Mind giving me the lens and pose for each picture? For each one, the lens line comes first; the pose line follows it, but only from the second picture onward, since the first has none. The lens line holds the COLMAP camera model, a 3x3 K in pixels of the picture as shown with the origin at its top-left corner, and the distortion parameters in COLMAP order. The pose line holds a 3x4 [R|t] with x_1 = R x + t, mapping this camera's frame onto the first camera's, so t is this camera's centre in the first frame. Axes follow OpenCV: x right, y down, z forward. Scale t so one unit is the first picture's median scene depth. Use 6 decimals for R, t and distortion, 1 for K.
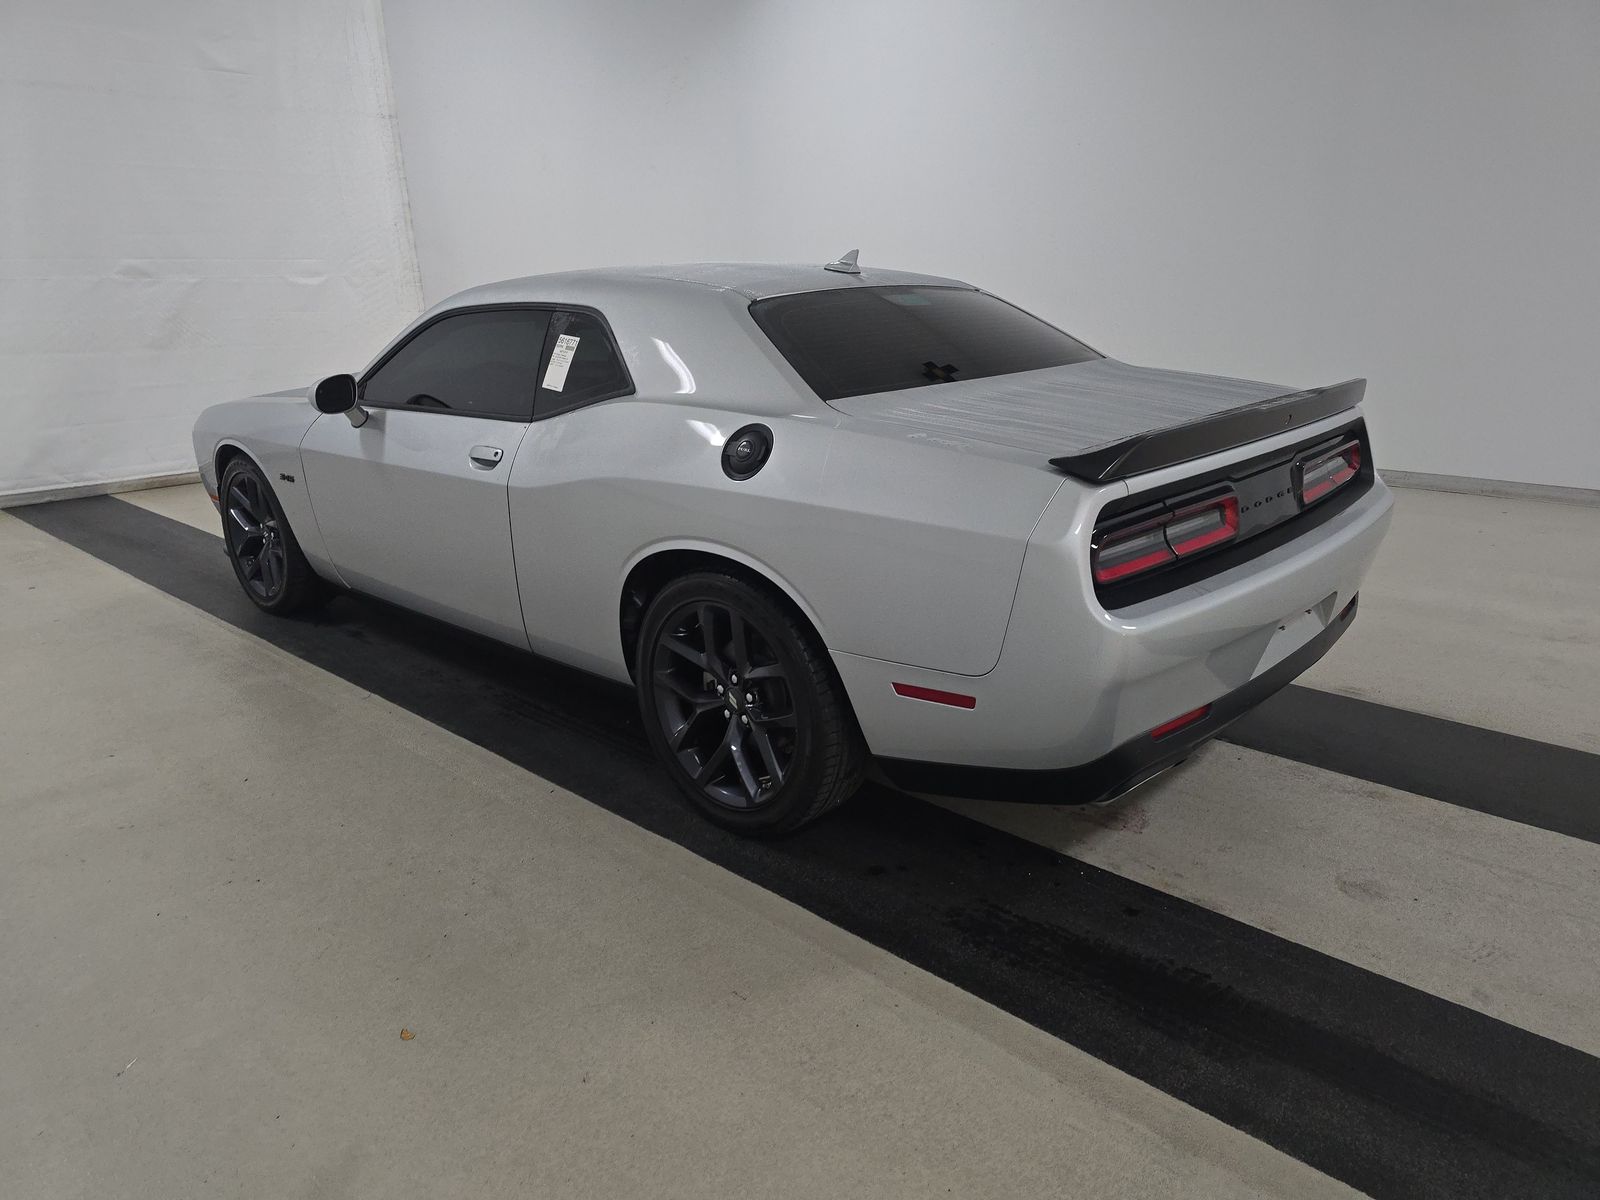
lens RADIAL K [[1052.1, 0, 800.0], [0, 1052.1, 600.0], [0, 0, 1]] dist [0.002402, 0.000053]
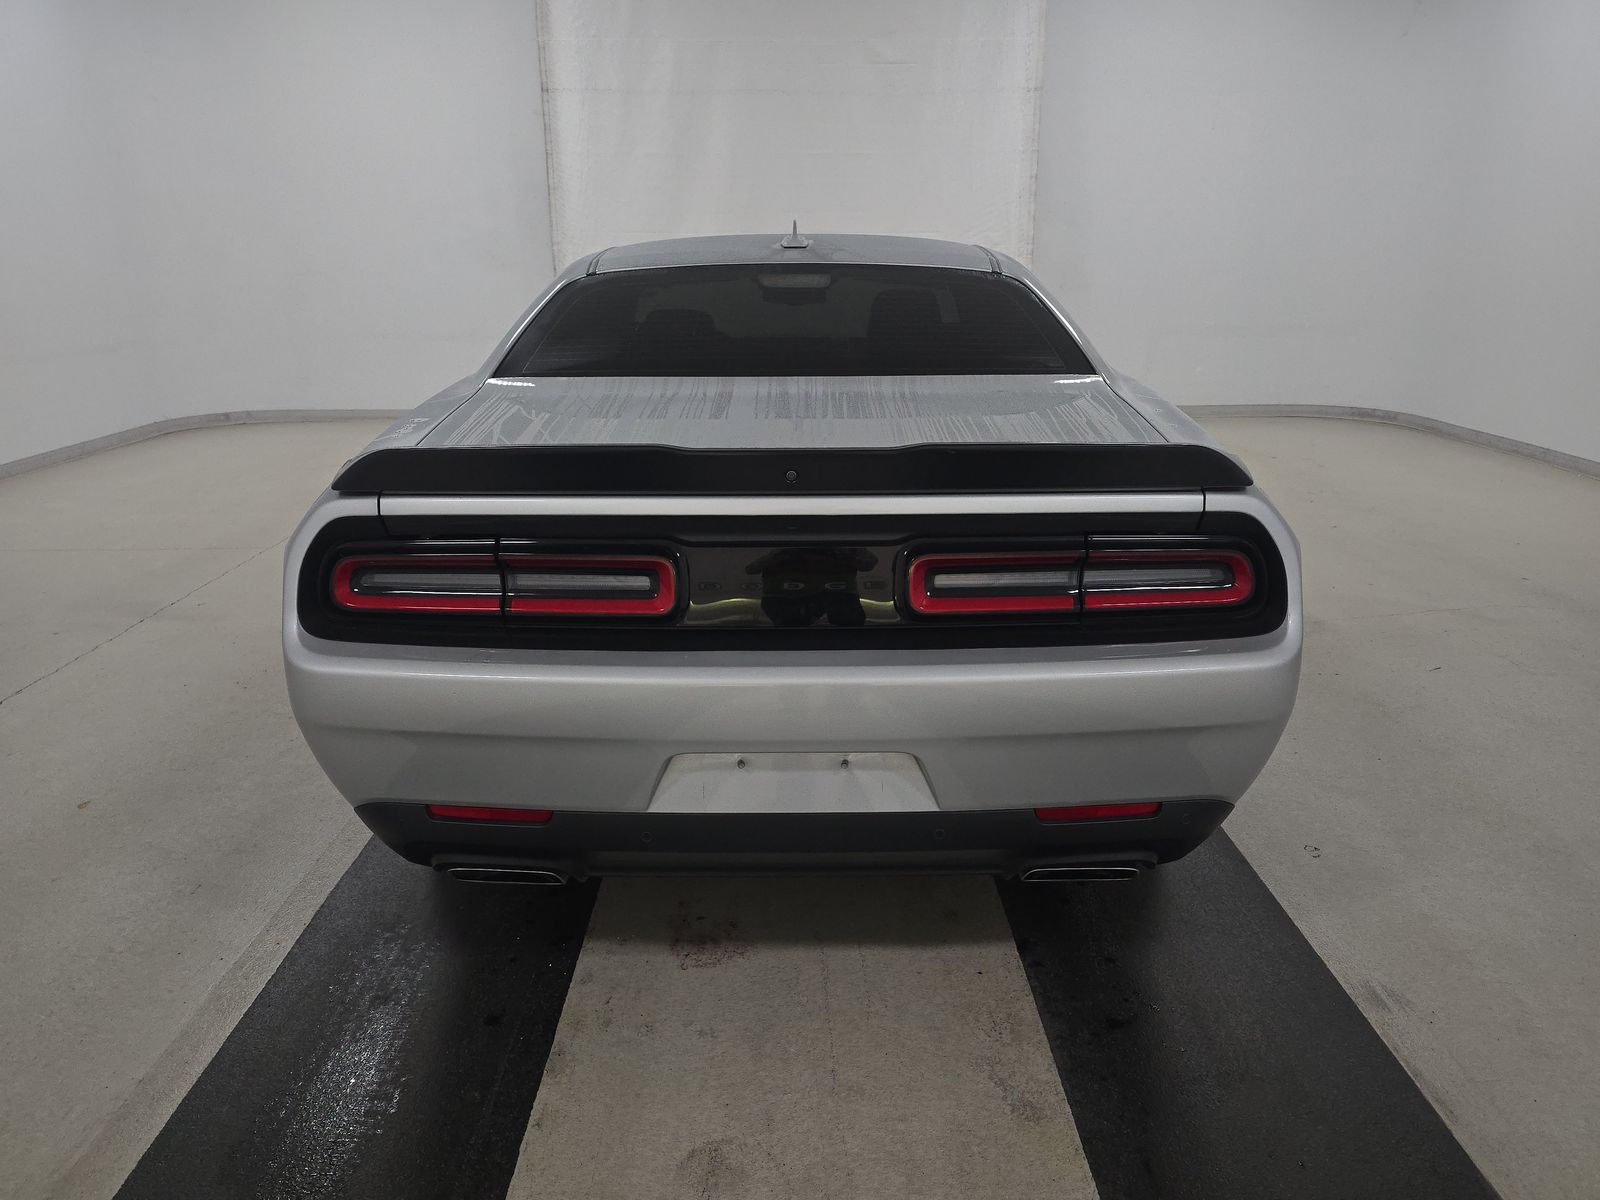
lens RADIAL K [[1065.3, 0, 800.0], [0, 1065.3, 600.0], [0, 0, 1]] dist [0.004502, 0.005152]
pose [[0.689789, 0.231052, -0.686153, 0.595200], [-0.215765, 0.970251, 0.109809, -0.105965], [0.691112, 0.072303, 0.719122, 0.319120]]
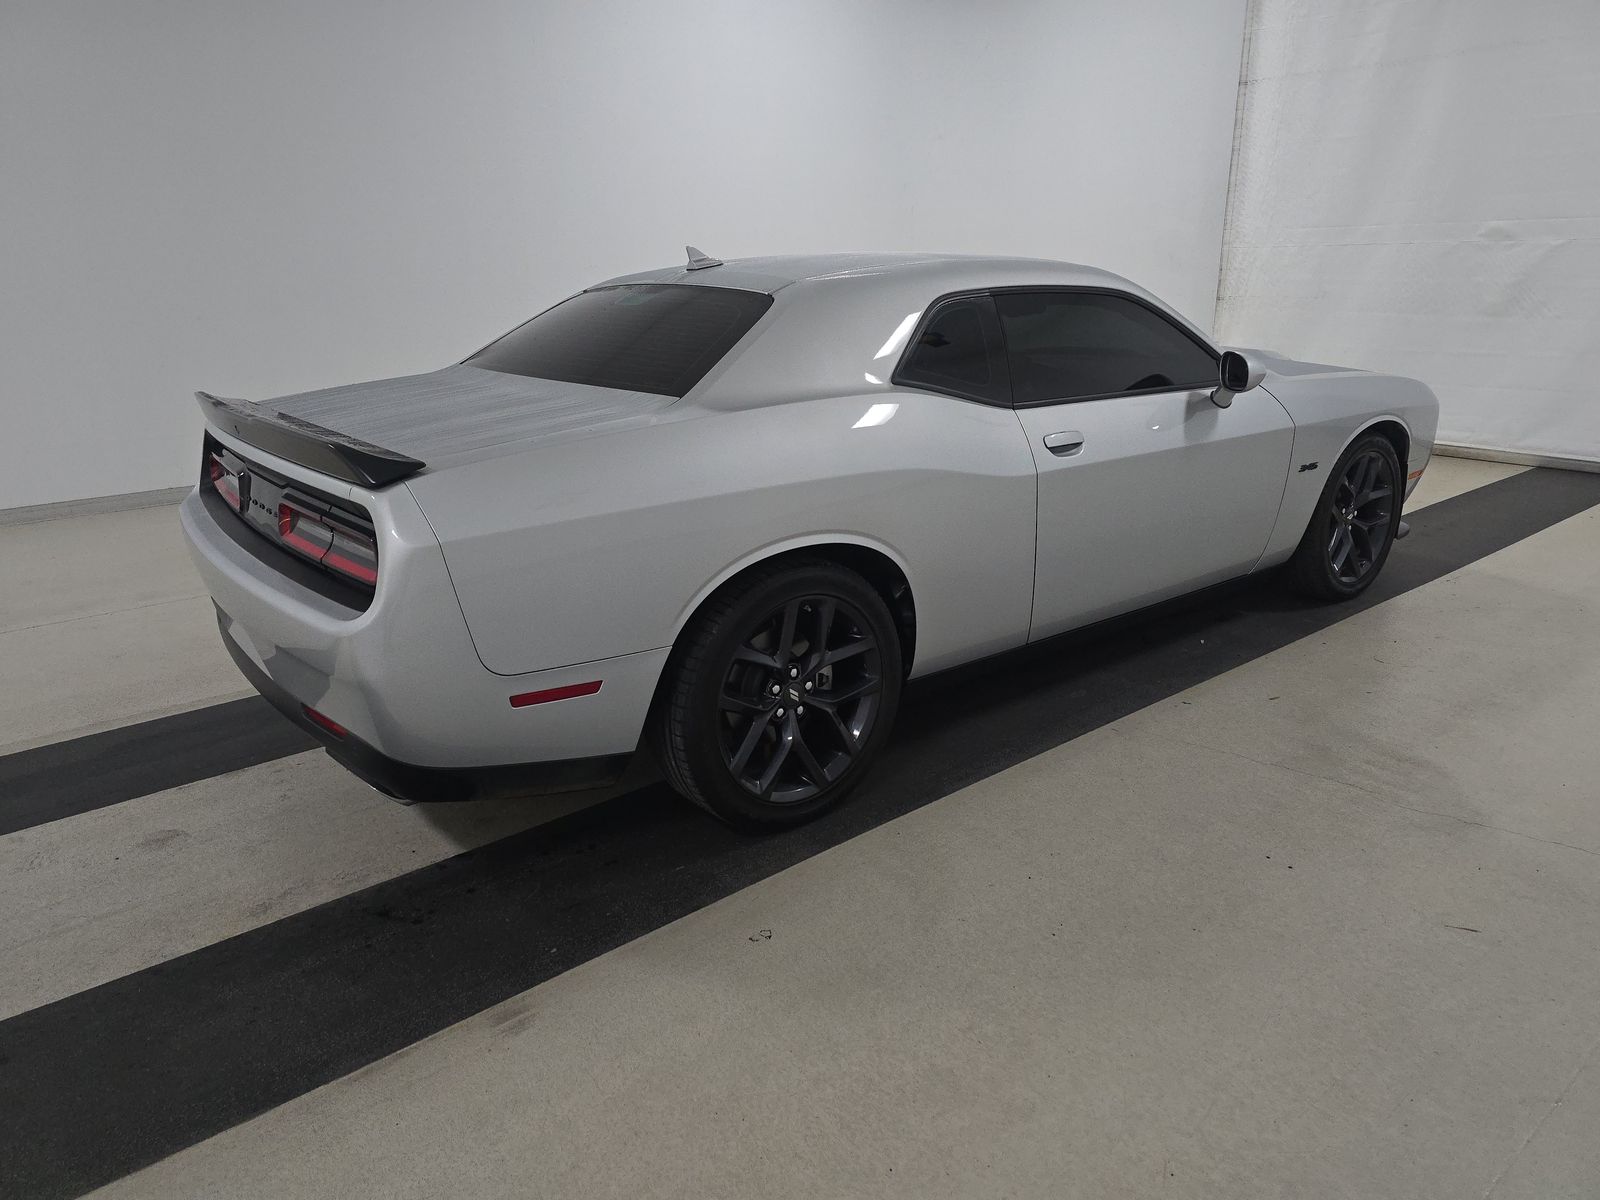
lens RADIAL K [[1052.1, 0, 800.0], [0, 1052.1, 600.0], [0, 0, 1]] dist [0.002402, 0.000053]
pose [[-0.126786, 0.313189, -0.941190, 0.887498], [-0.260998, 0.904879, 0.336265, -0.322693], [0.956977, 0.288283, -0.032984, 1.003992]]
